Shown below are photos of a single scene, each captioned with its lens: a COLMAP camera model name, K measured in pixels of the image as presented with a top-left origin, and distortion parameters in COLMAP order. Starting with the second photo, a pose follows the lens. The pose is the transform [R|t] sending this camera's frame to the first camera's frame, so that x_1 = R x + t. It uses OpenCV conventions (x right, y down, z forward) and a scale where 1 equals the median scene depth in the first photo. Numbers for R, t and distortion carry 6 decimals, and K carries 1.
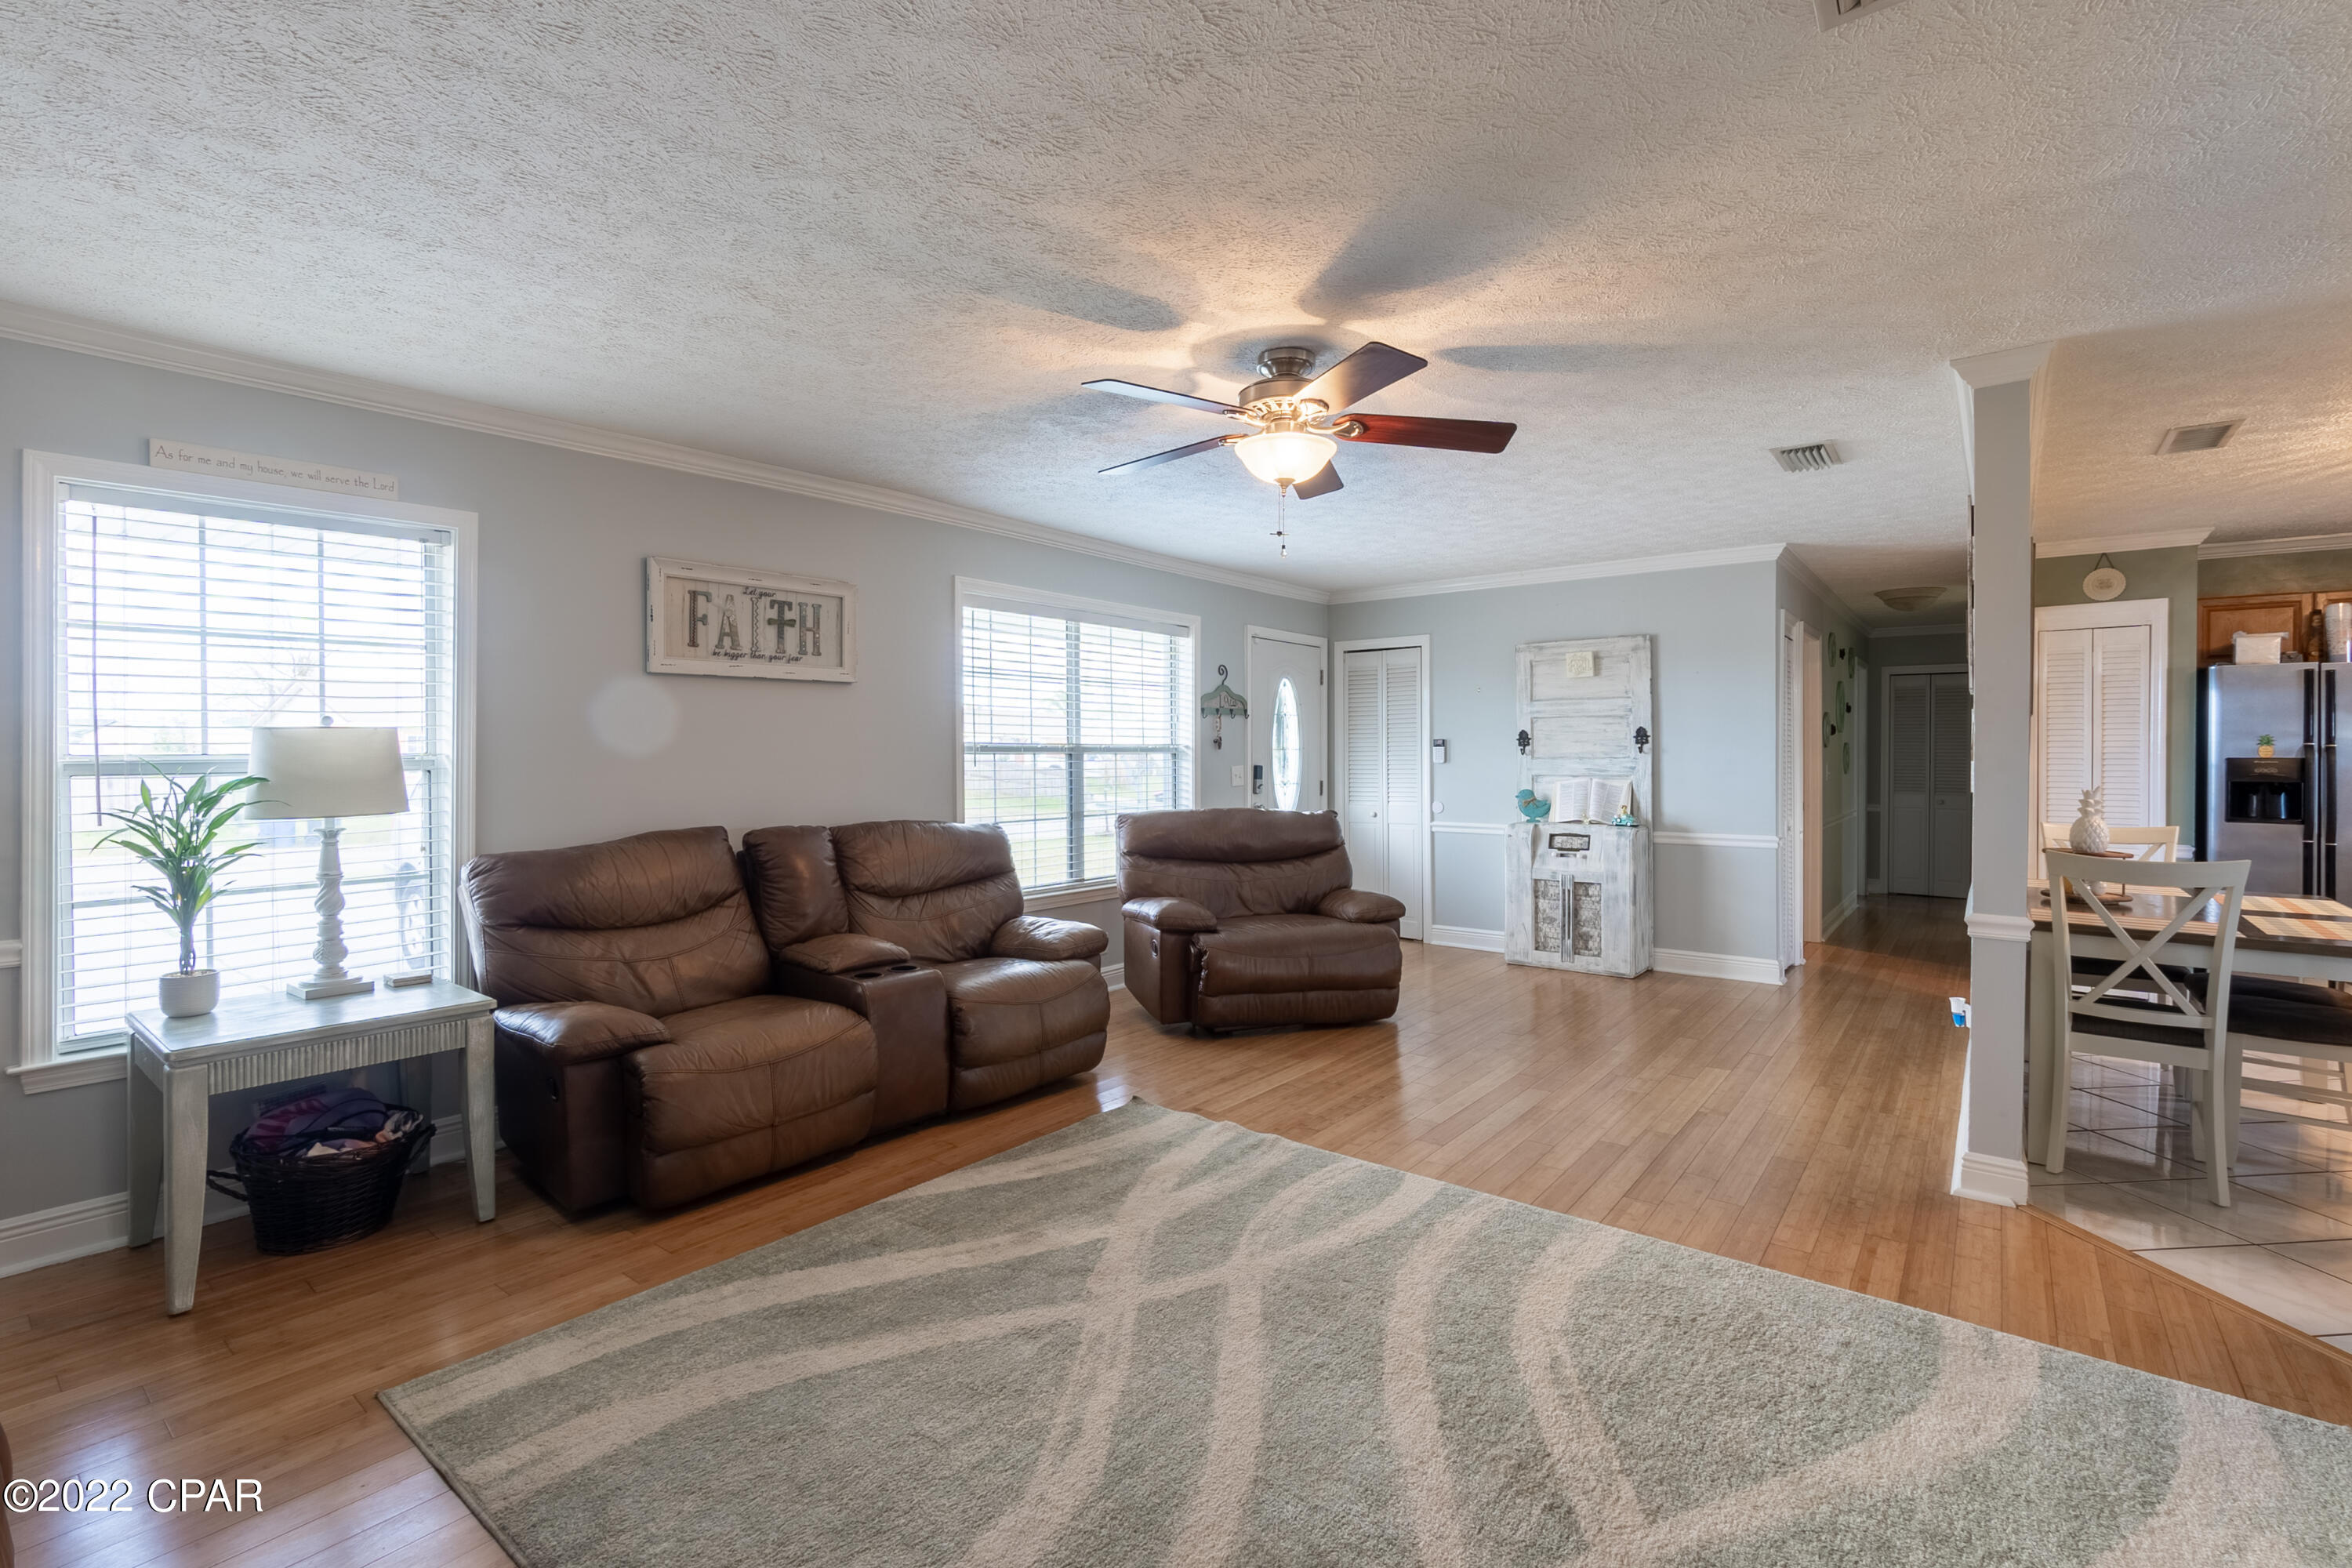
lens RADIAL K [[1040.9, 0, 1147.9], [0, 1040.9, 765.3], [0, 0, 1]] dist [-0.000433, 0.000112]
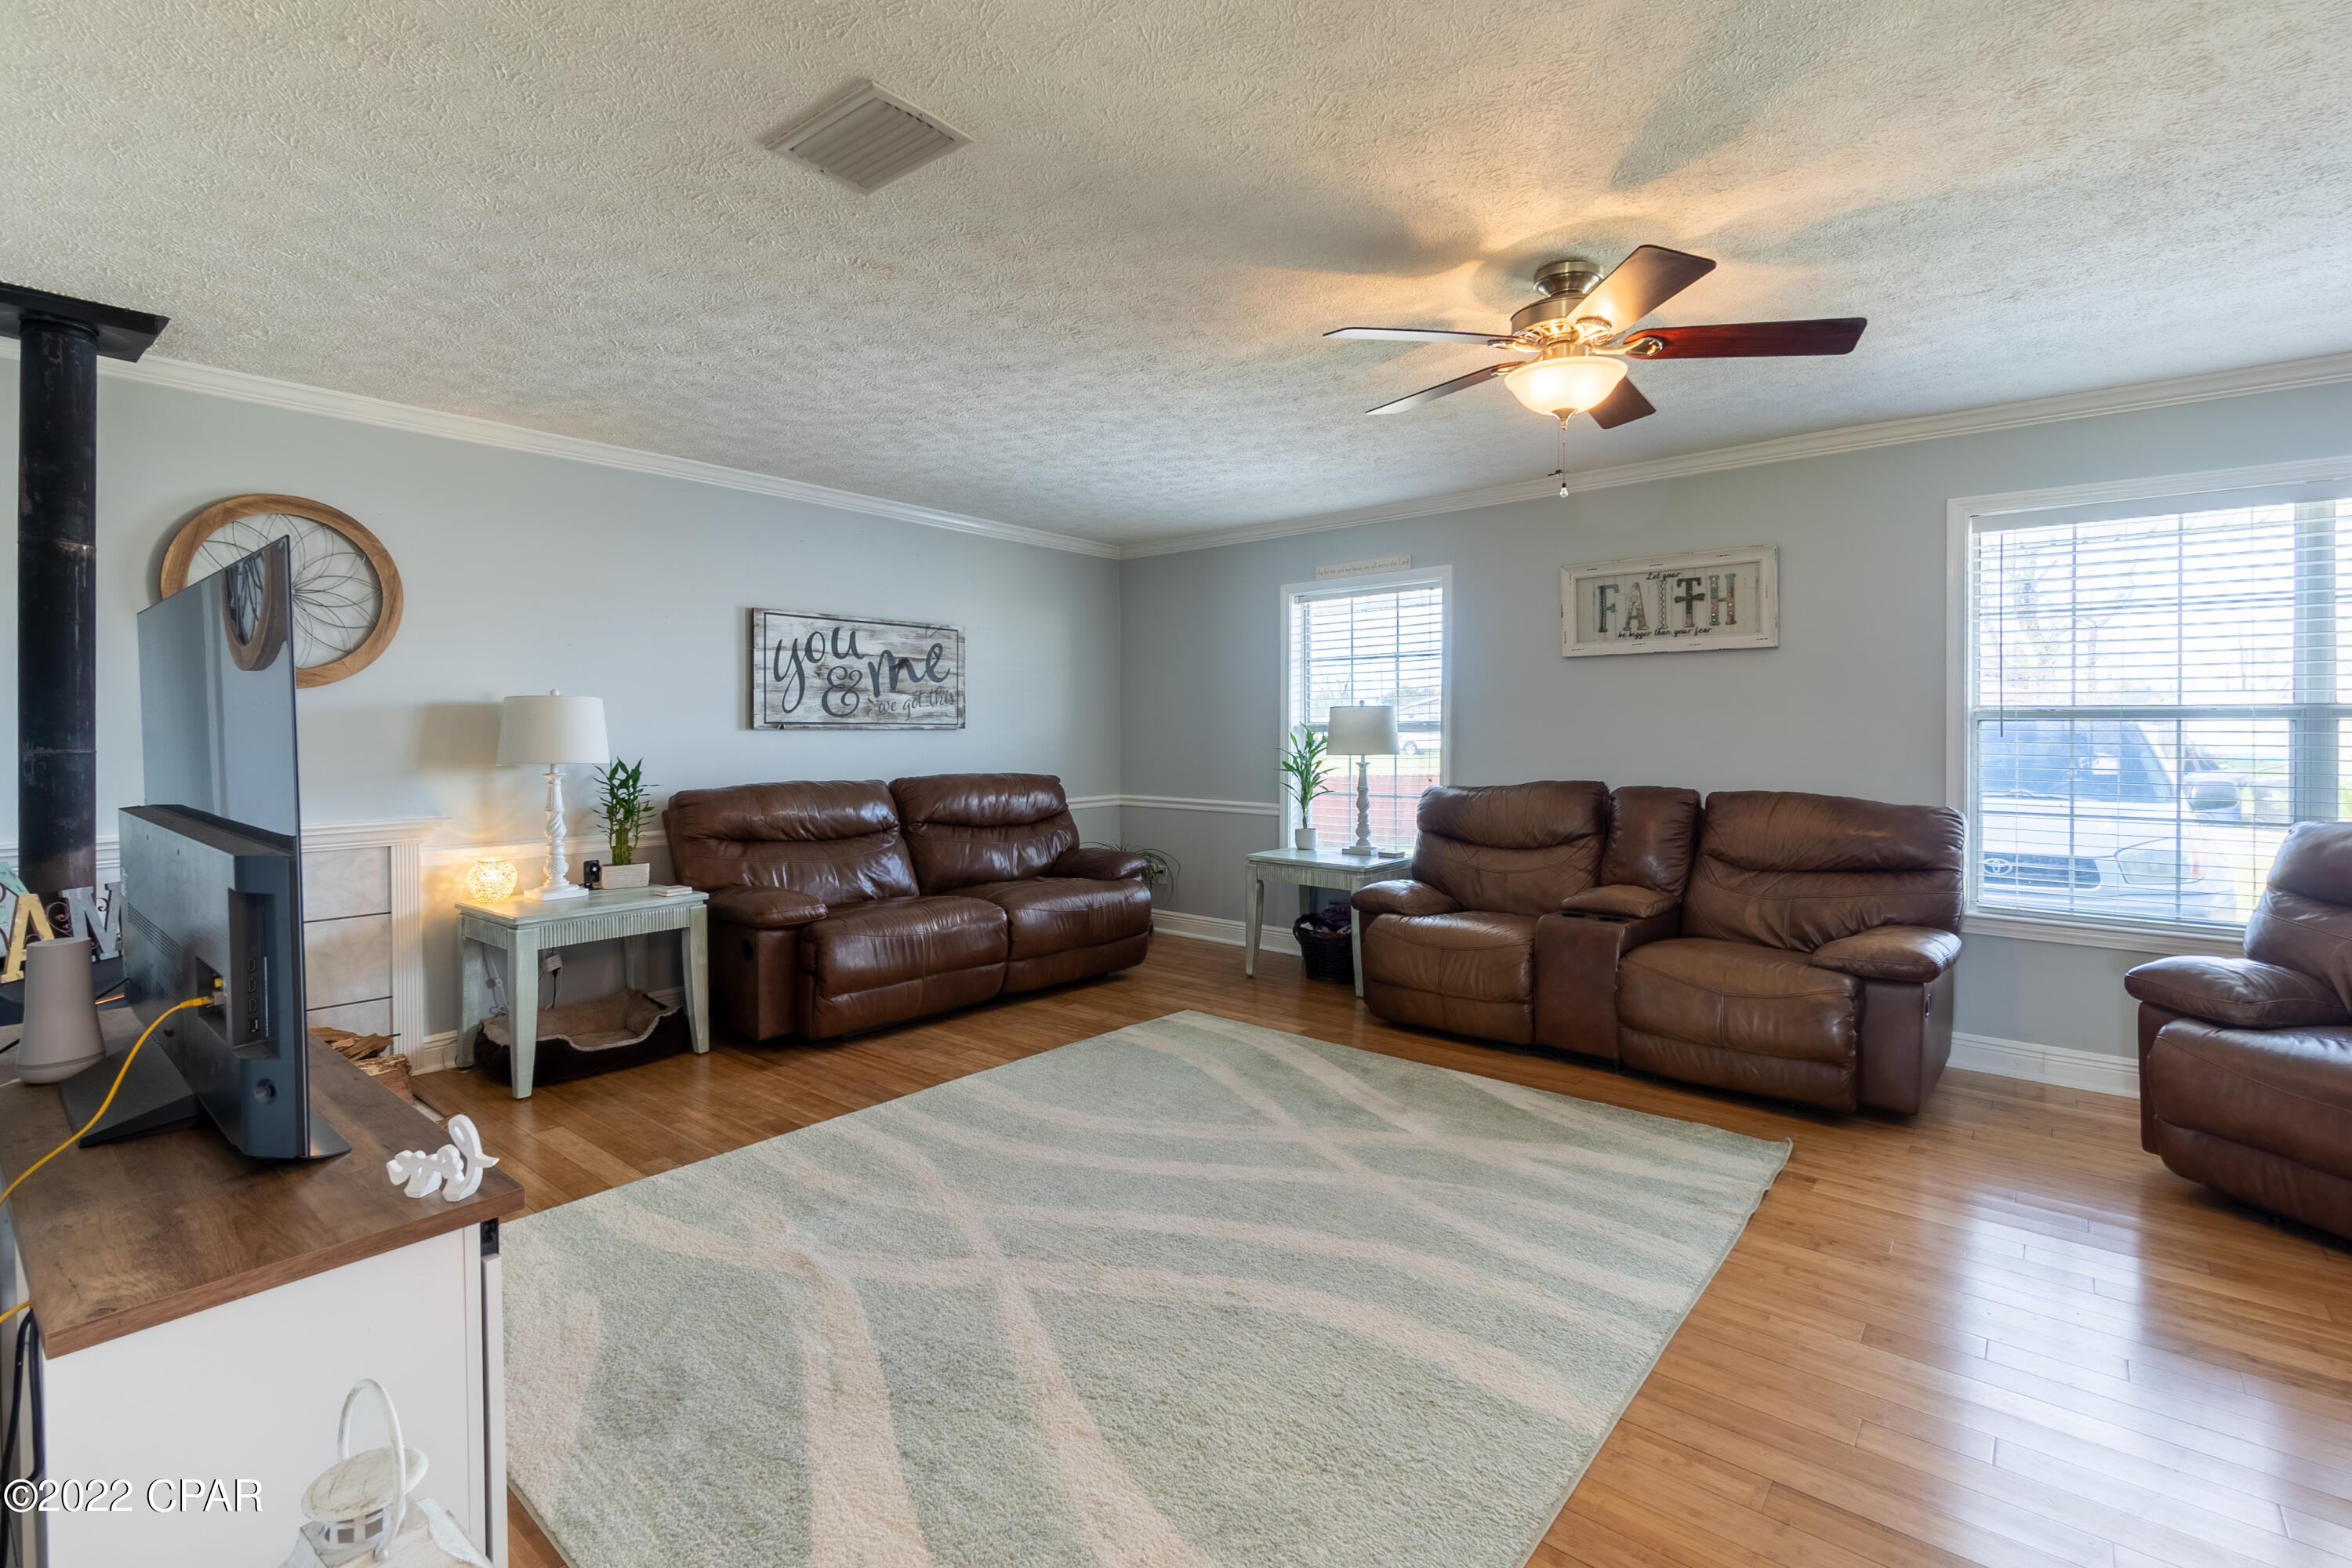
lens RADIAL K [[1064.3, 0, 1176.4], [0, 1064.3, 738.1], [0, 0, 1]] dist [0.000171, 0.000008]
pose [[0.005524, 0.016813, -0.999843, 0.967970], [-0.006990, 0.999835, 0.016774, -0.010194], [0.999960, 0.006897, 0.005641, 0.606105]]
